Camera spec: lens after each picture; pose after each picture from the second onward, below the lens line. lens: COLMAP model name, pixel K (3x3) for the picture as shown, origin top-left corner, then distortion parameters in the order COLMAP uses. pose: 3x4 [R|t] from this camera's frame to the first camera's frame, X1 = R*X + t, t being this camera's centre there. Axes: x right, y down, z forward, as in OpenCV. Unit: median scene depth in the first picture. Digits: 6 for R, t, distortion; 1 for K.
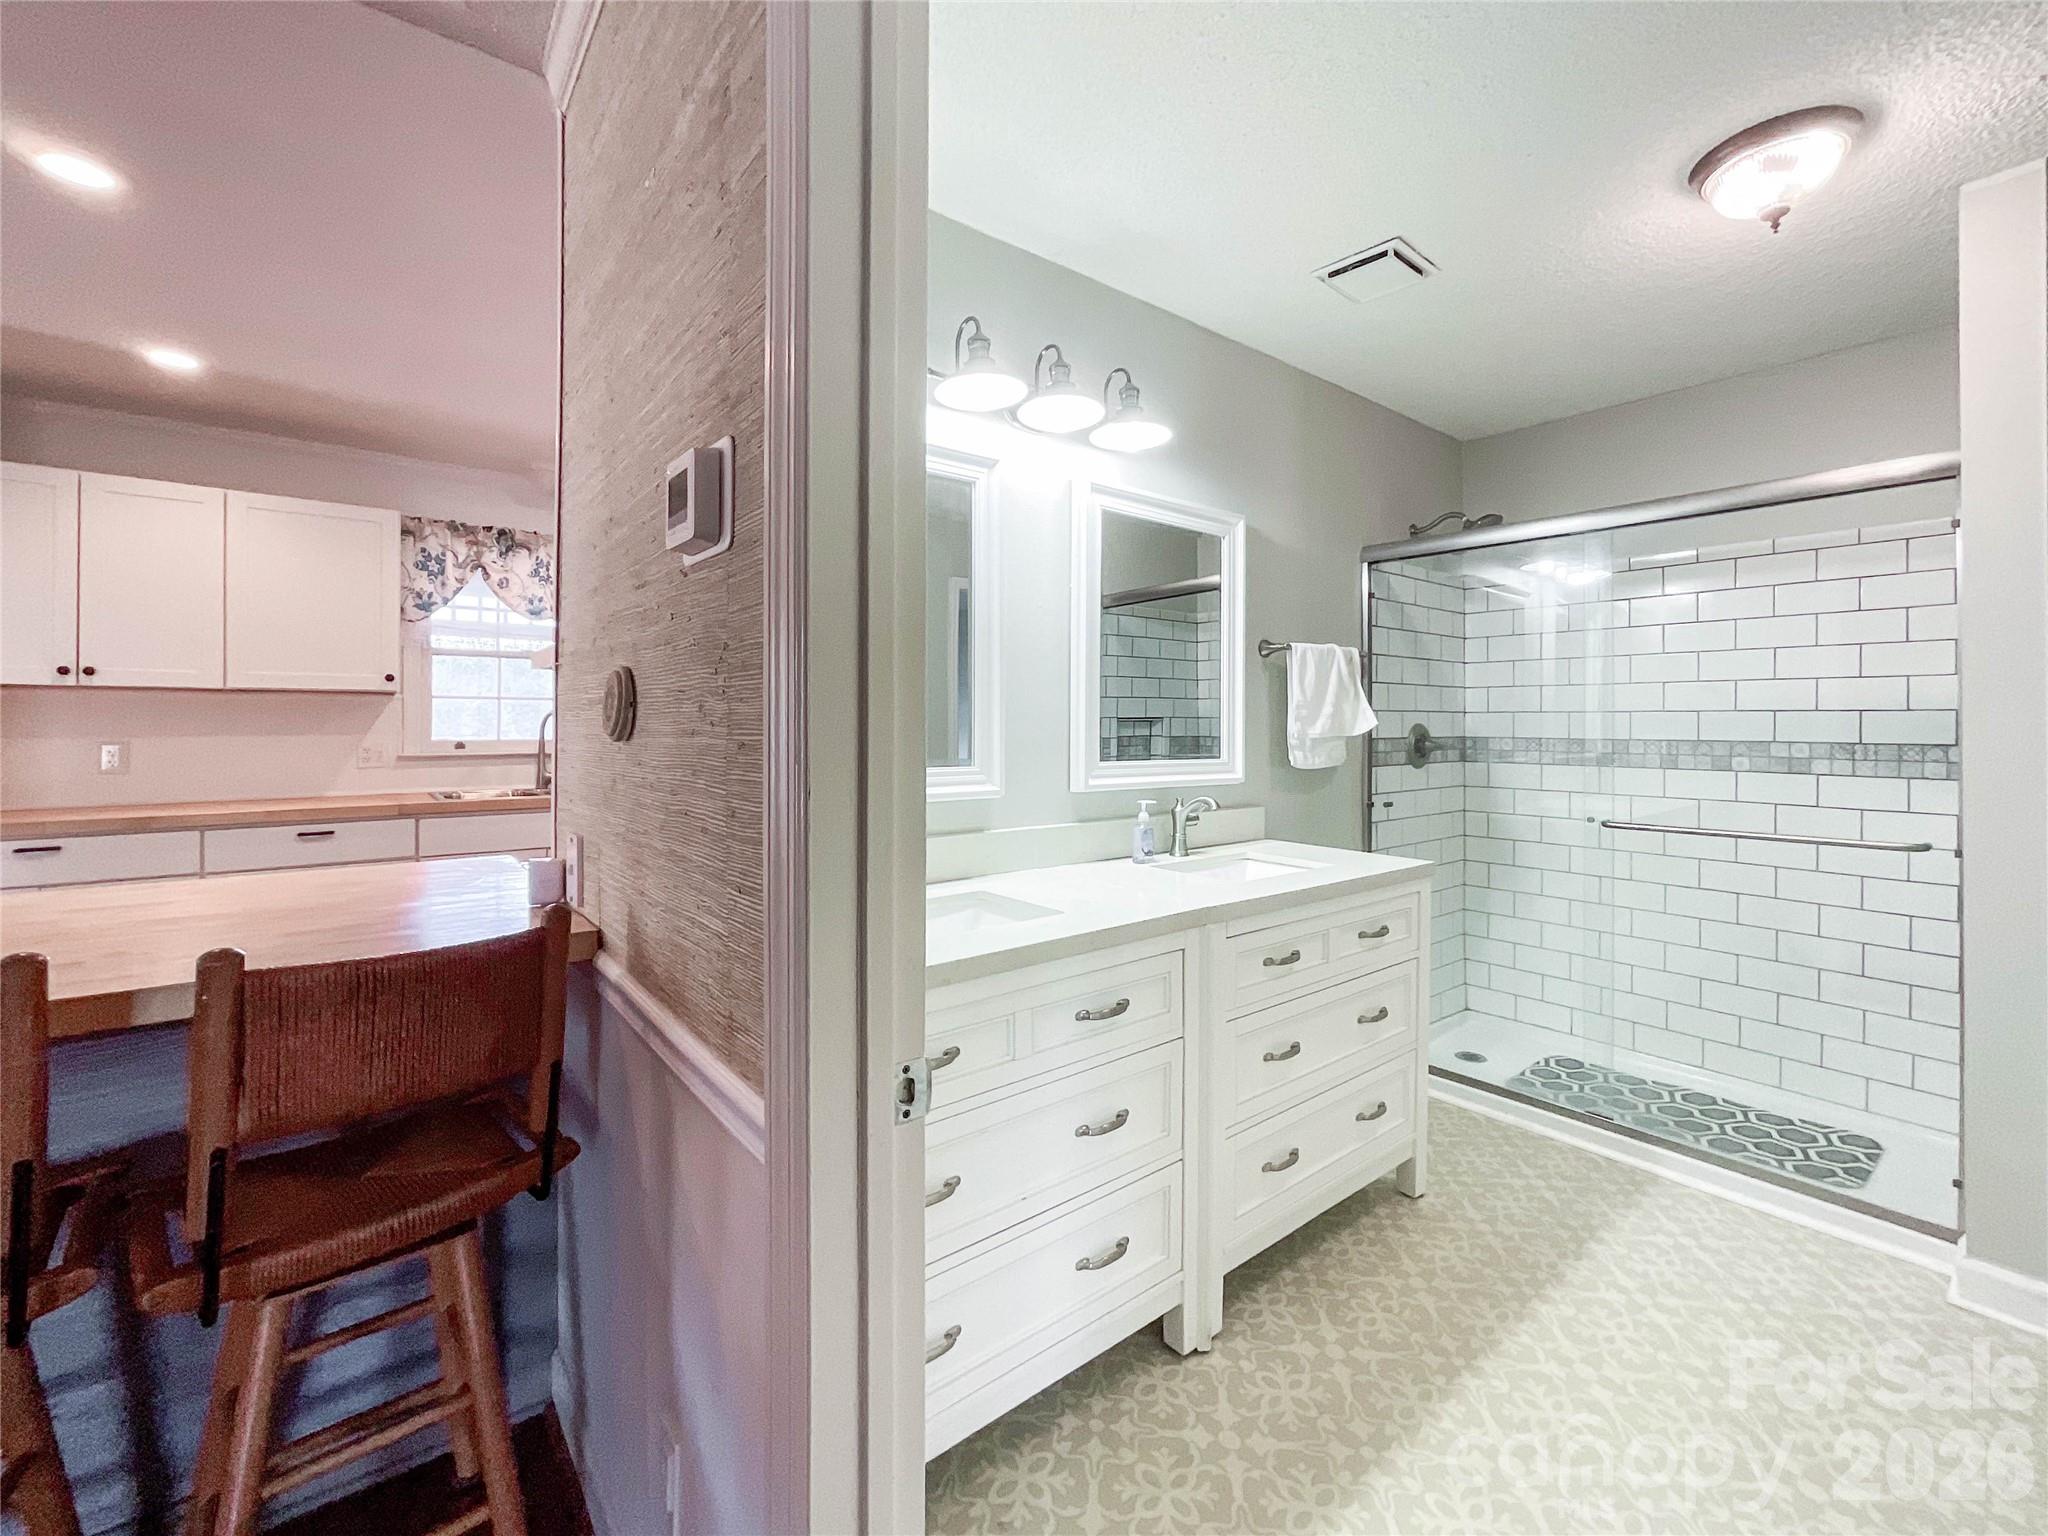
lens RADIAL K [[862.7, 0, 1032.2], [0, 862.7, 724.8], [0, 0, 1]] dist [-0.016619, 0.007666]
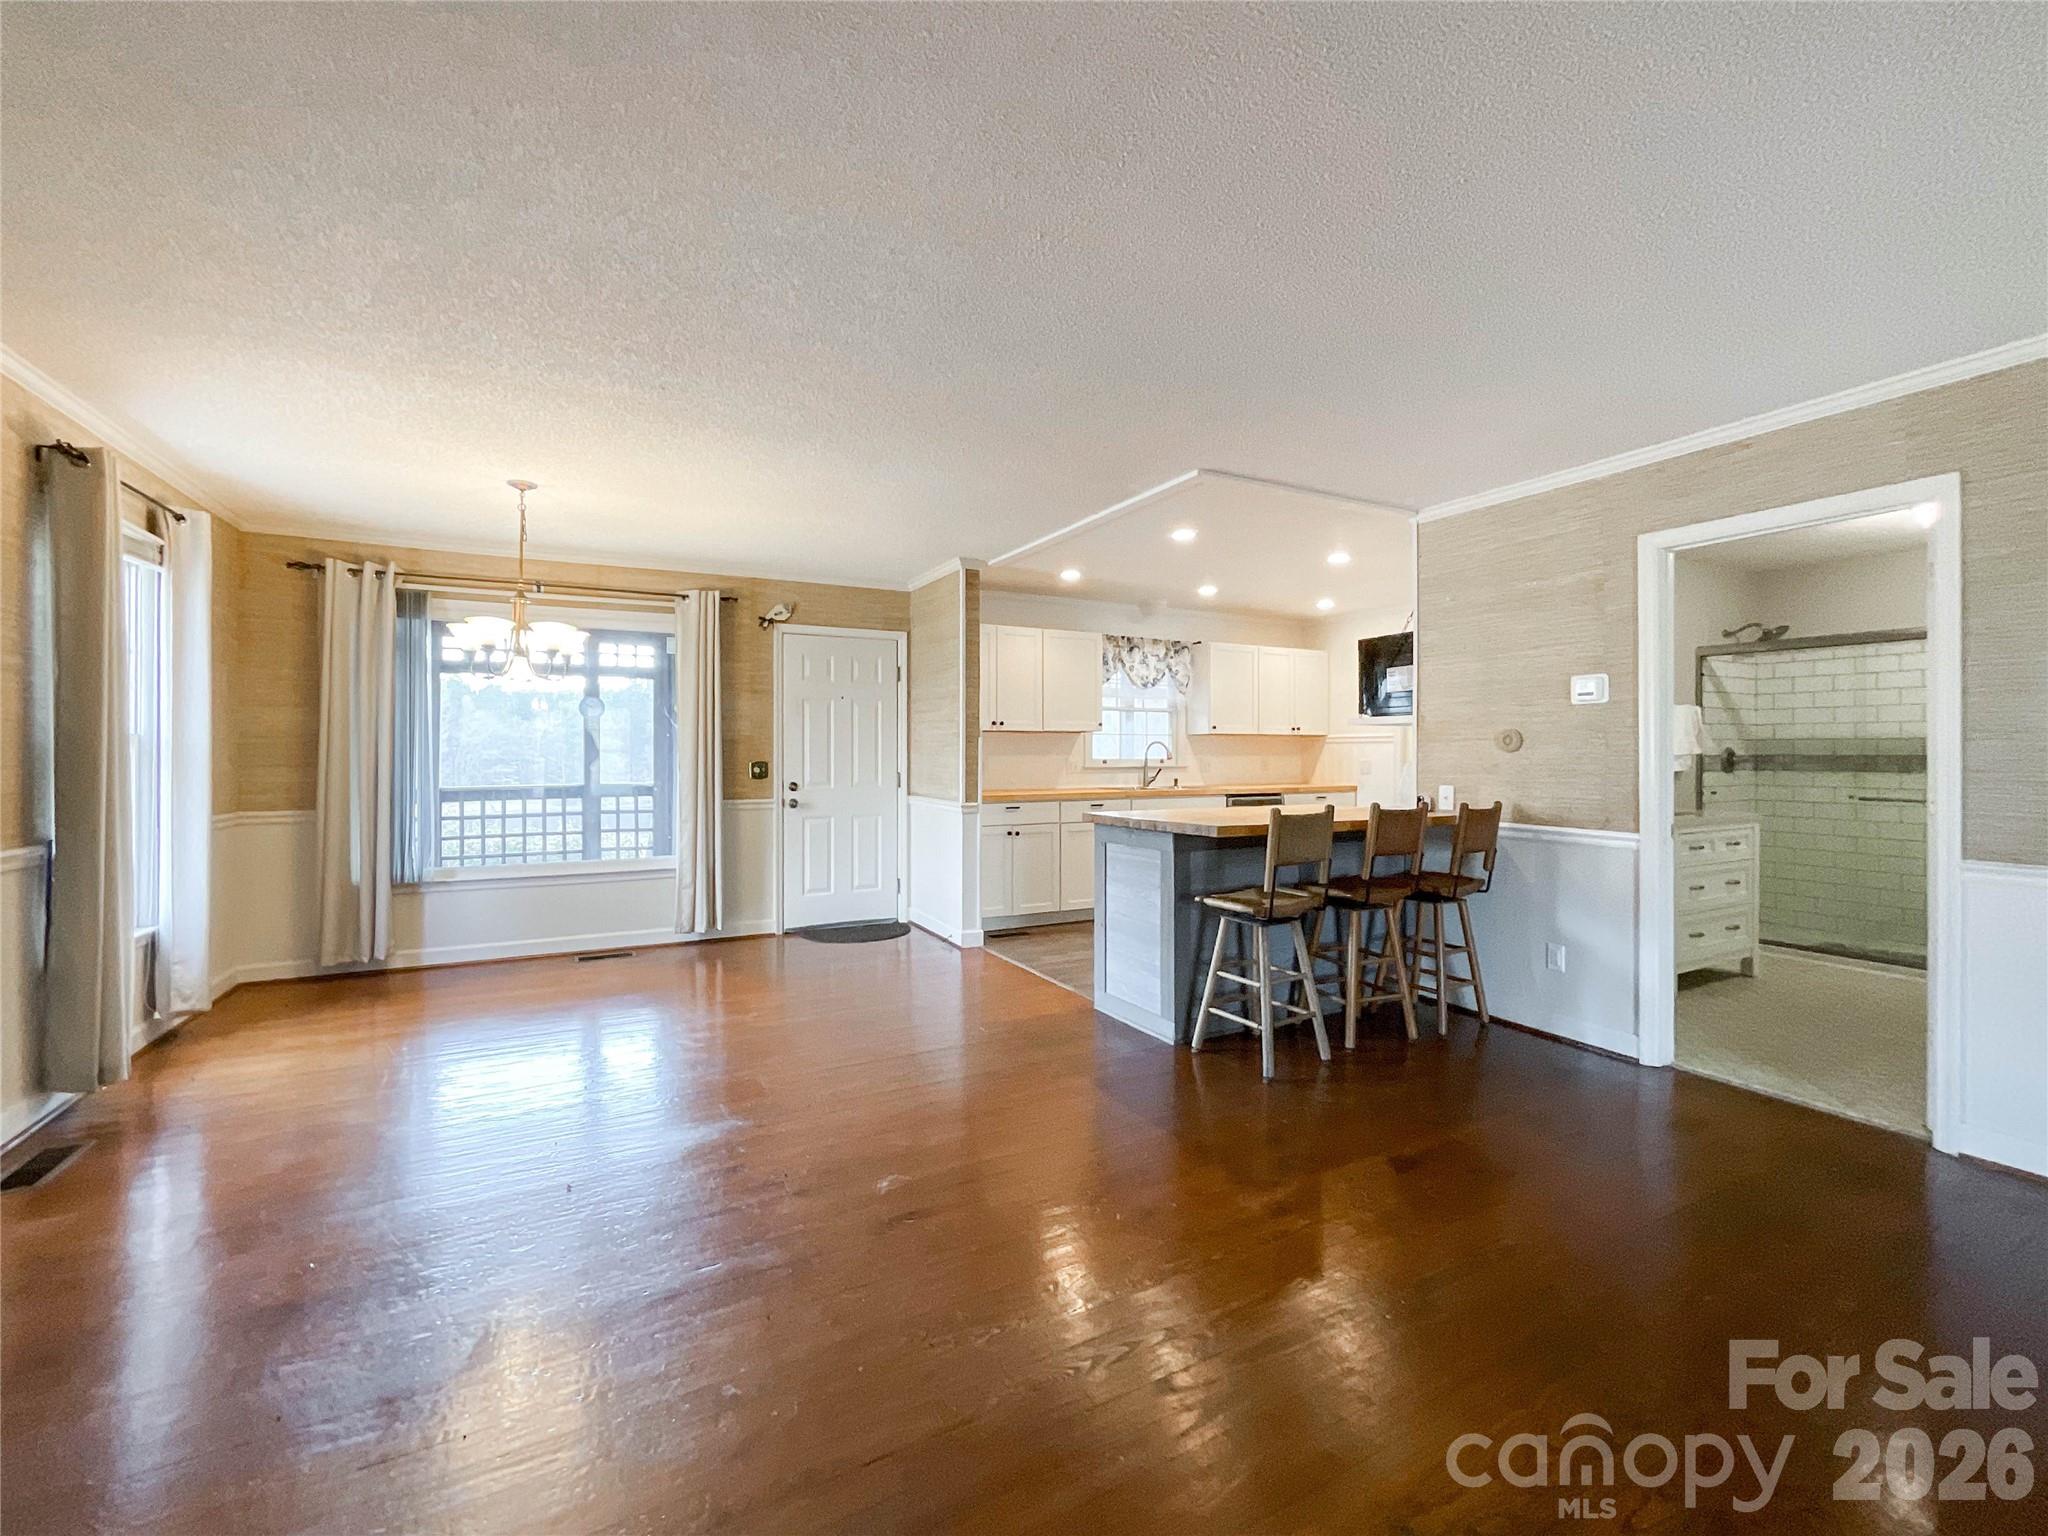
lens RADIAL K [[862.7, 0, 1032.3], [0, 862.7, 743.2], [0, 0, 1]] dist [-0.016619, 0.007666]
pose [[0.984430, -0.003753, -0.175739, -0.740568], [0.002034, 0.999948, -0.009963, 0.005319], [0.175767, 0.009450, 0.984386, -1.107375]]
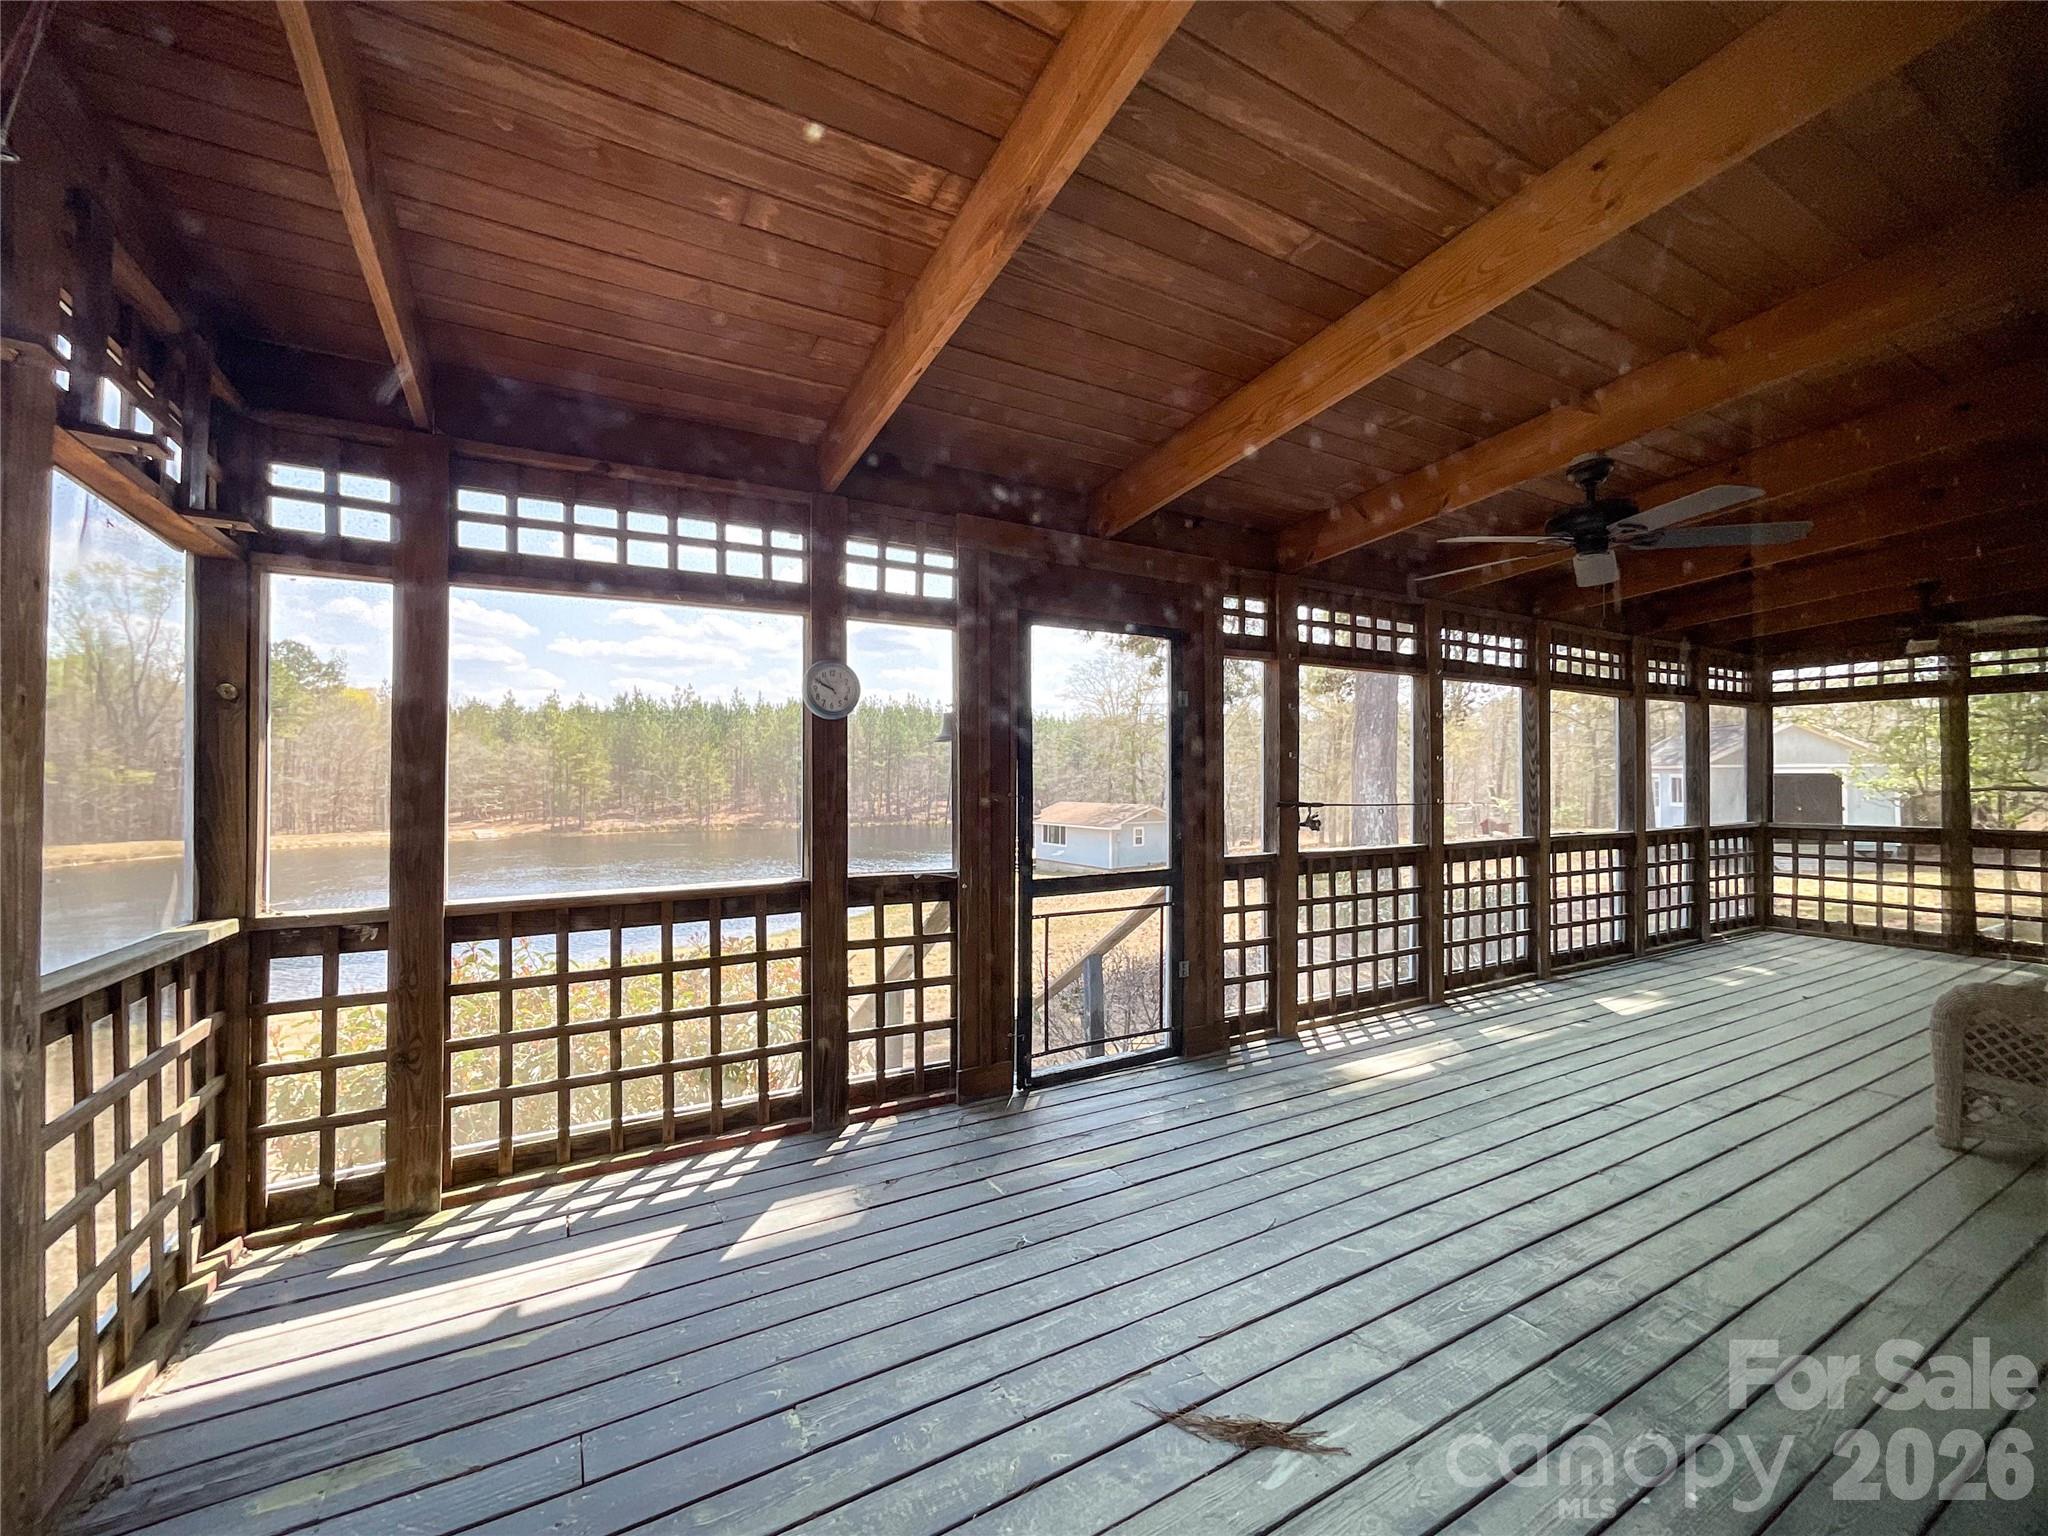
lens RADIAL K [[829.5, 0, 1031.6], [0, 829.5, 771.7], [0, 0, 1]] dist [0.001213, 0.000753]
pose [[0.989287, -0.002269, -0.145964, -2.302312], [0.001877, 0.999994, -0.002826, -0.030081], [0.145969, 0.002522, 0.989286, 0.437039]]
